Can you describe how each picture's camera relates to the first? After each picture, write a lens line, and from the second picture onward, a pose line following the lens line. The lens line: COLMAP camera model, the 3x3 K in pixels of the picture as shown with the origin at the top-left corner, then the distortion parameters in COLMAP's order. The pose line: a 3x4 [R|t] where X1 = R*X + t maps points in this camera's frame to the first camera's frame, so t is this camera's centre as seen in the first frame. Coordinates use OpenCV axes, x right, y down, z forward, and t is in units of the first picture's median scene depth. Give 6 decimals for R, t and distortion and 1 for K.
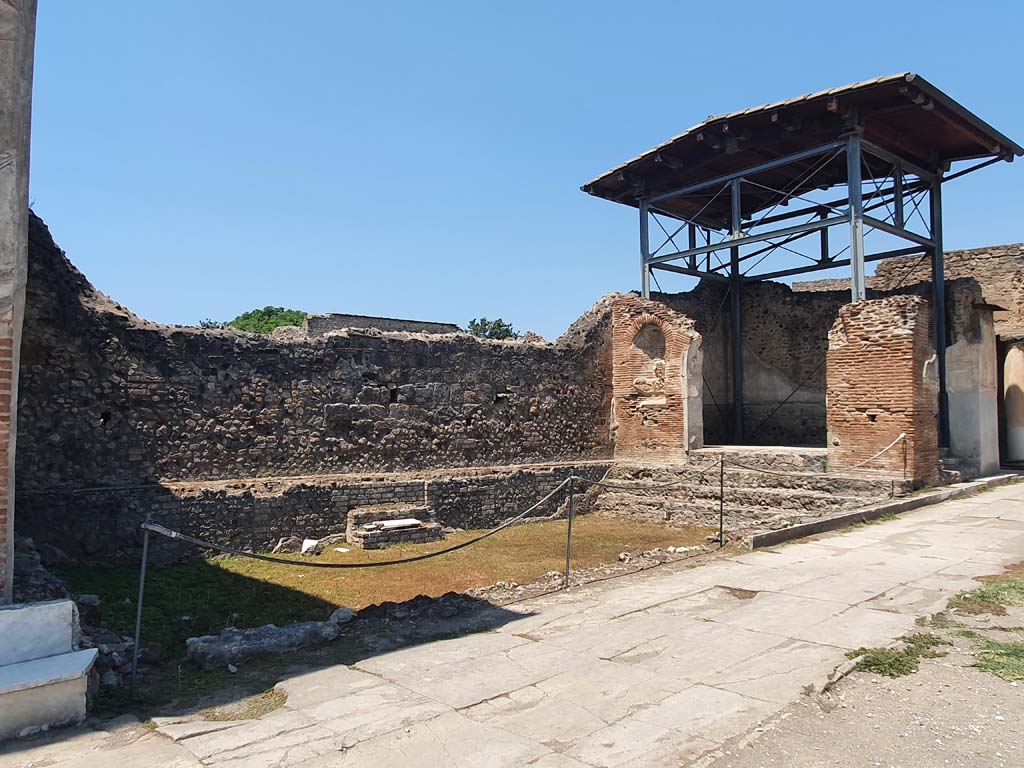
lens RADIAL K [[760.3, 0, 508.4], [0, 760.3, 396.7], [0, 0, 1]] dist [-0.005415, 0.007353]
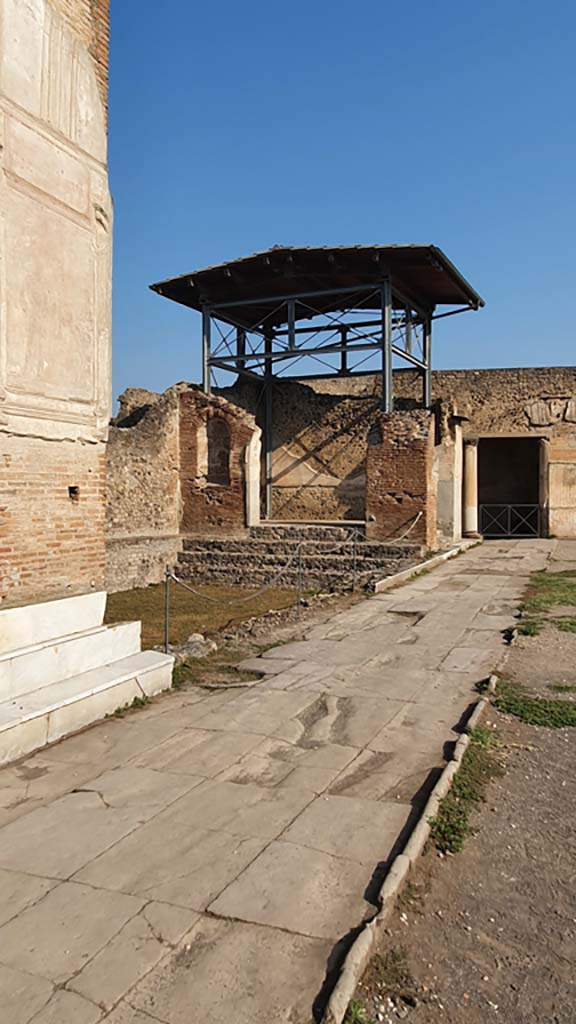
lens RADIAL K [[781.2, 0, 288.7], [0, 781.2, 507.2], [0, 0, 1]] dist [-0.006479, 0.000237]
pose [[0.907032, 0.004147, 0.421042, -0.210485], [-0.023399, 0.998903, 0.040570, -0.008634], [-0.420412, -0.046650, 0.906133, -0.124957]]
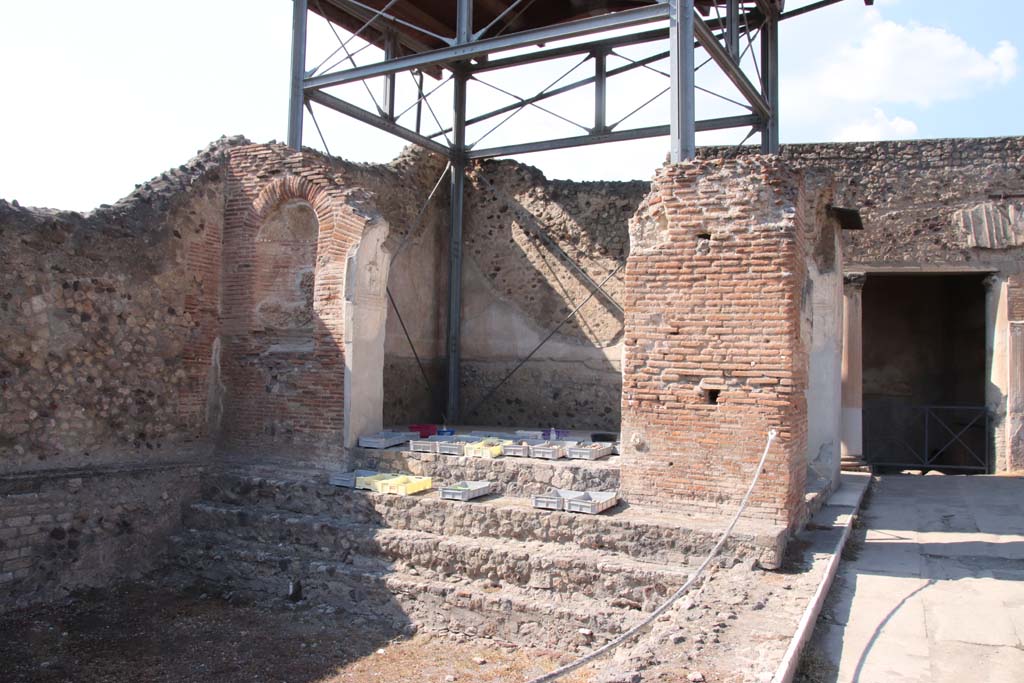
lens RADIAL K [[857.9, 0, 516.5], [0, 857.9, 345.7], [0, 0, 1]] dist [-0.100298, 0.013150]
pose [[0.935132, 0.044278, 0.351523, 0.130414], [-0.043035, 0.999009, -0.011352, 0.005565], [-0.351677, -0.004512, 0.936111, 0.412499]]
